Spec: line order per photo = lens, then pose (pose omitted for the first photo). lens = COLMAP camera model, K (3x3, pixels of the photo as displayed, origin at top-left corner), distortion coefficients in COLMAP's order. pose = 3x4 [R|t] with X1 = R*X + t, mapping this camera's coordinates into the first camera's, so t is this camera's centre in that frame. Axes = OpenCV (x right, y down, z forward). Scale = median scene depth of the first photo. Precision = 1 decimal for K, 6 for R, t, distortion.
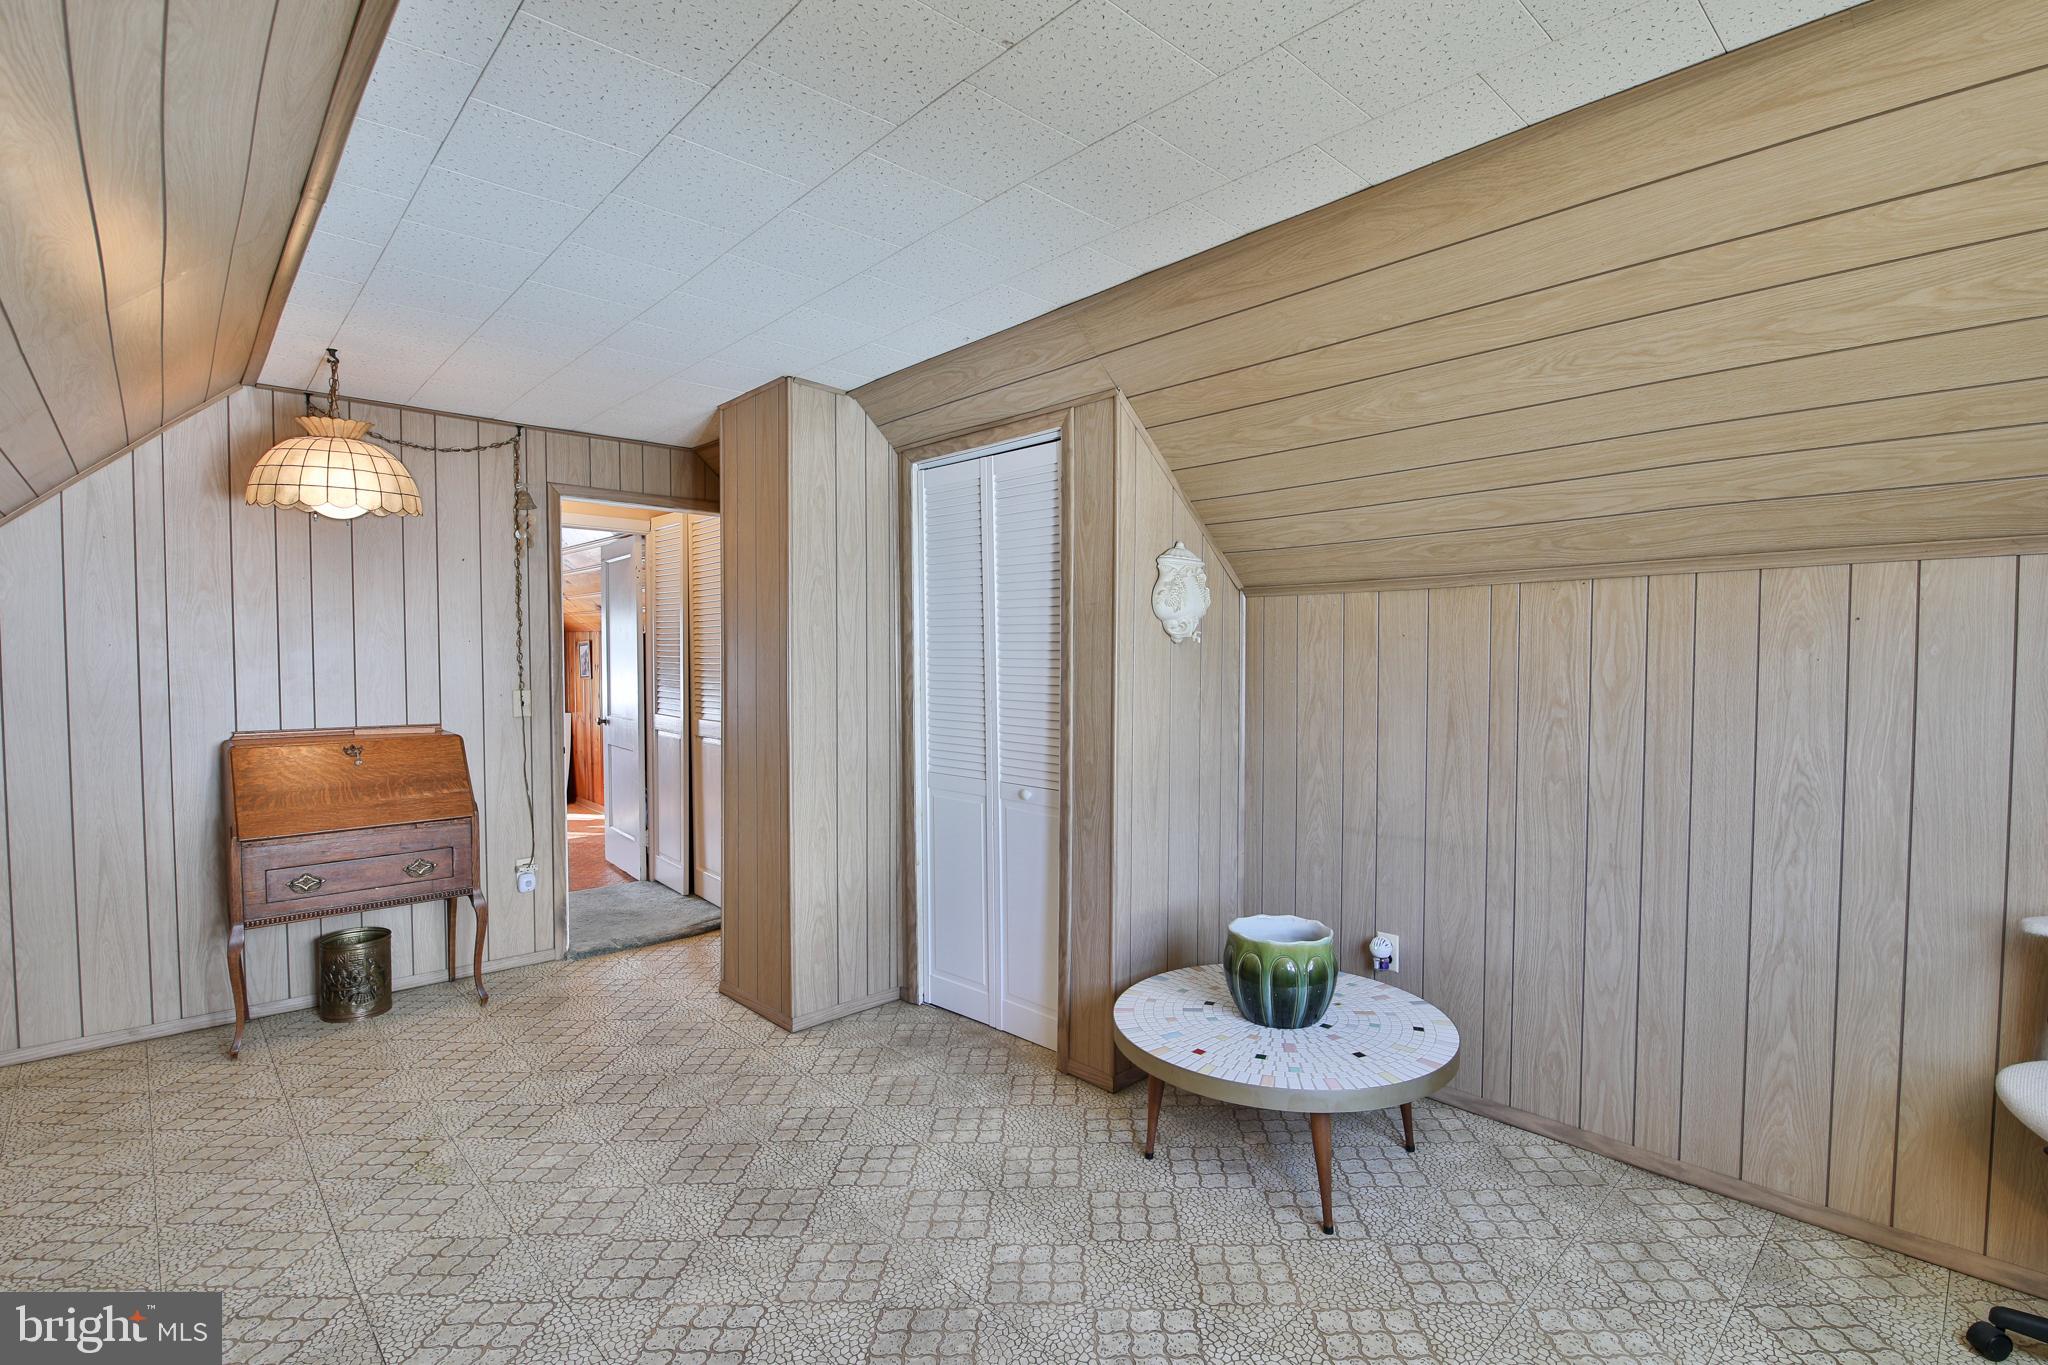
lens RADIAL K [[941.8, 0, 1030.2], [0, 941.8, 688.9], [0, 0, 1]] dist [-0.001263, -0.011714]
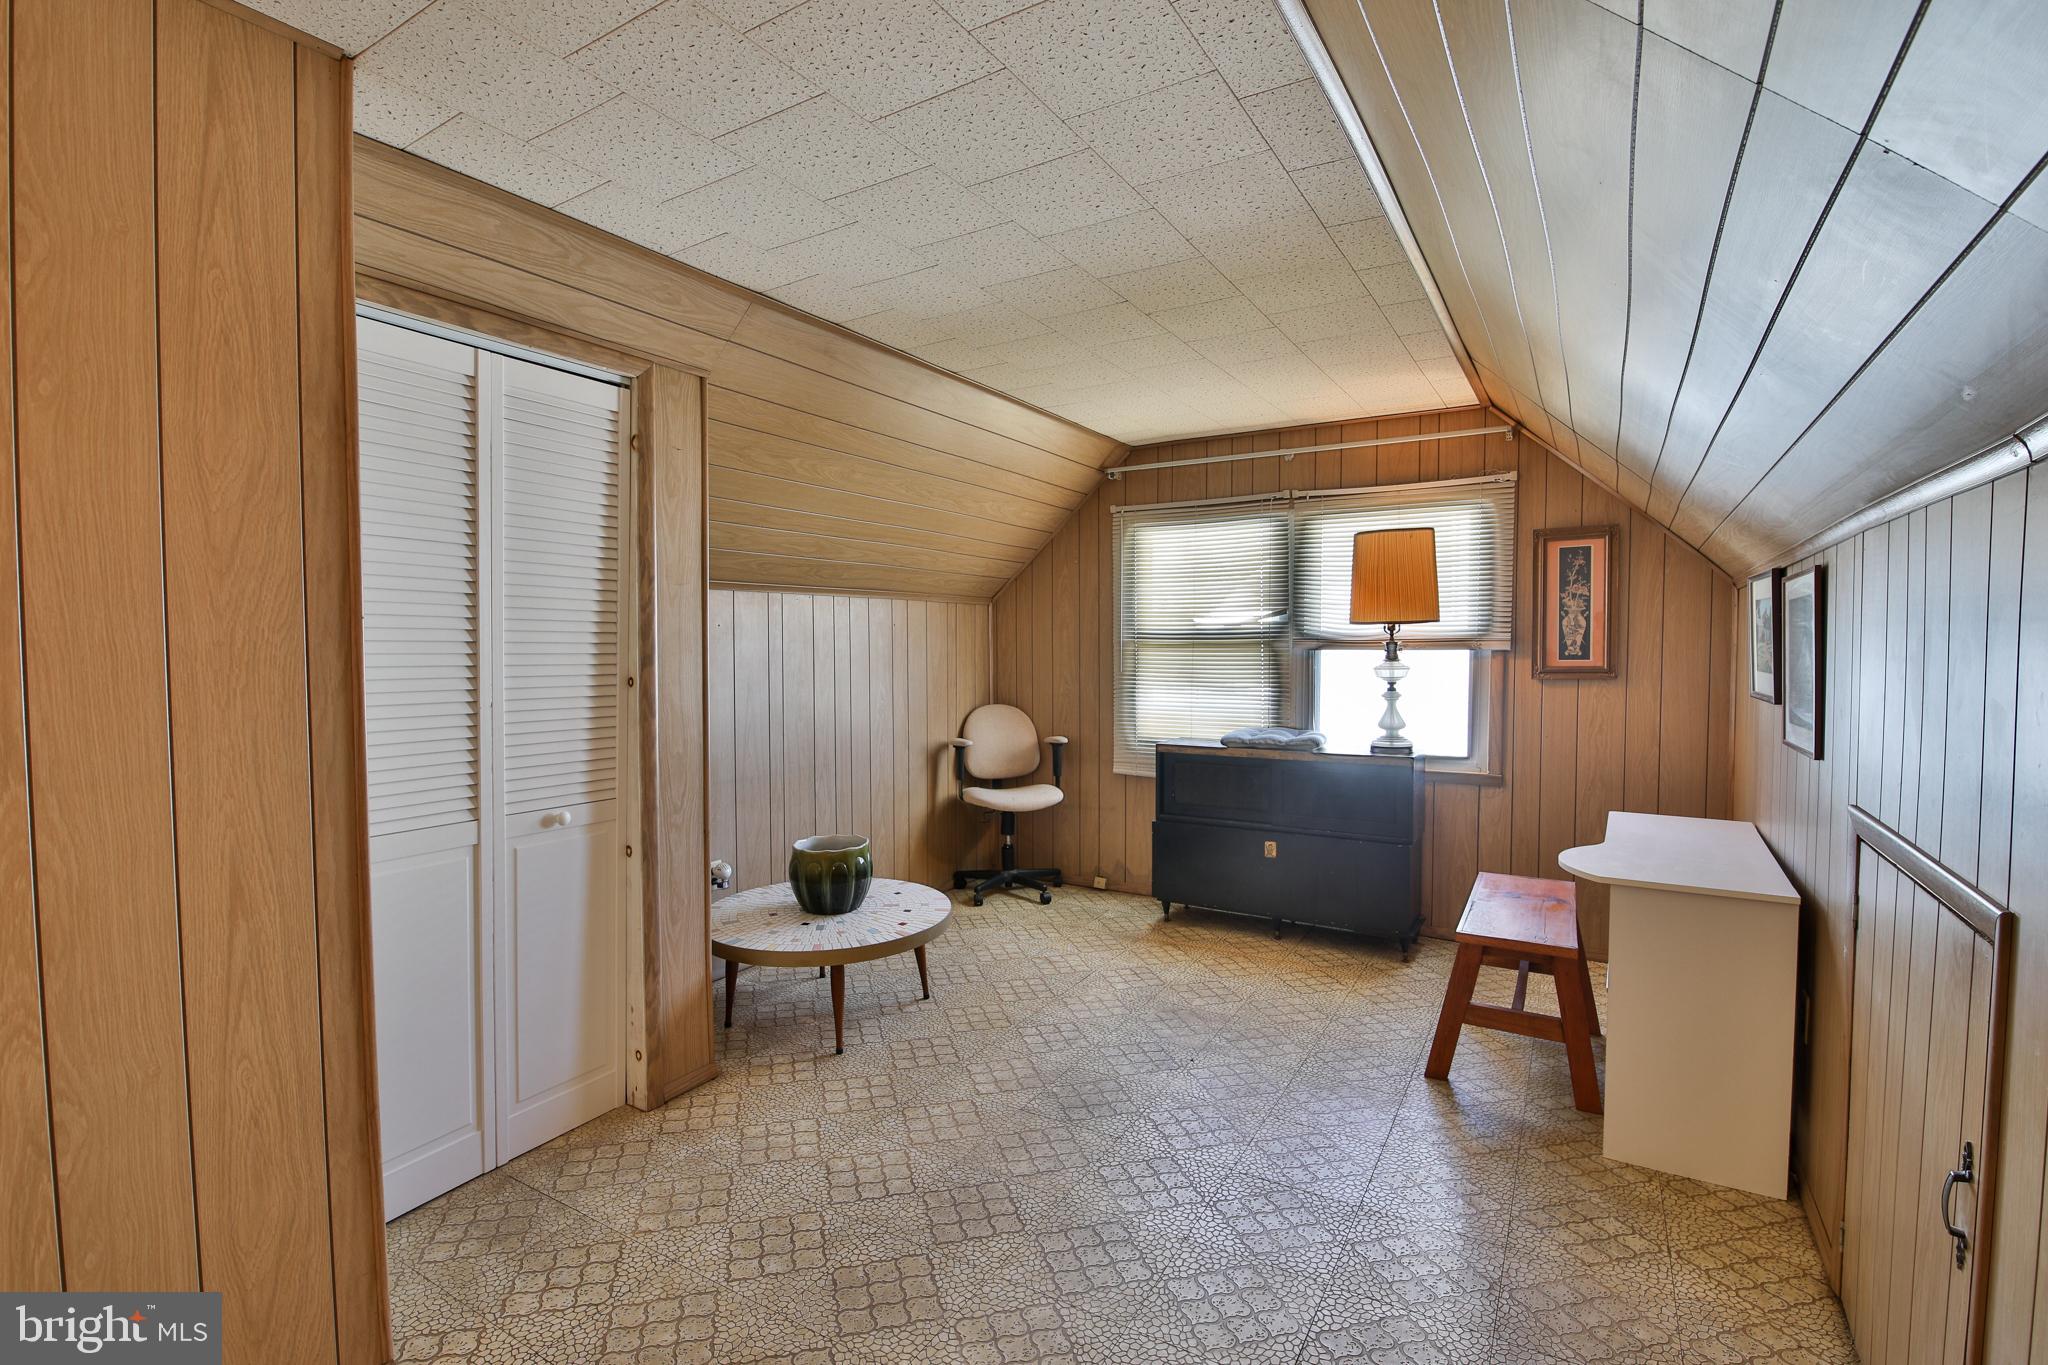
lens RADIAL K [[941.8, 0, 1030.2], [0, 941.8, 688.9], [0, 0, 1]] dist [-0.001263, -0.011714]
pose [[-0.269641, -0.043162, 0.961993, -0.955205], [0.034477, 0.997922, 0.054438, -0.025641], [-0.962343, 0.047846, -0.267593, 0.934240]]
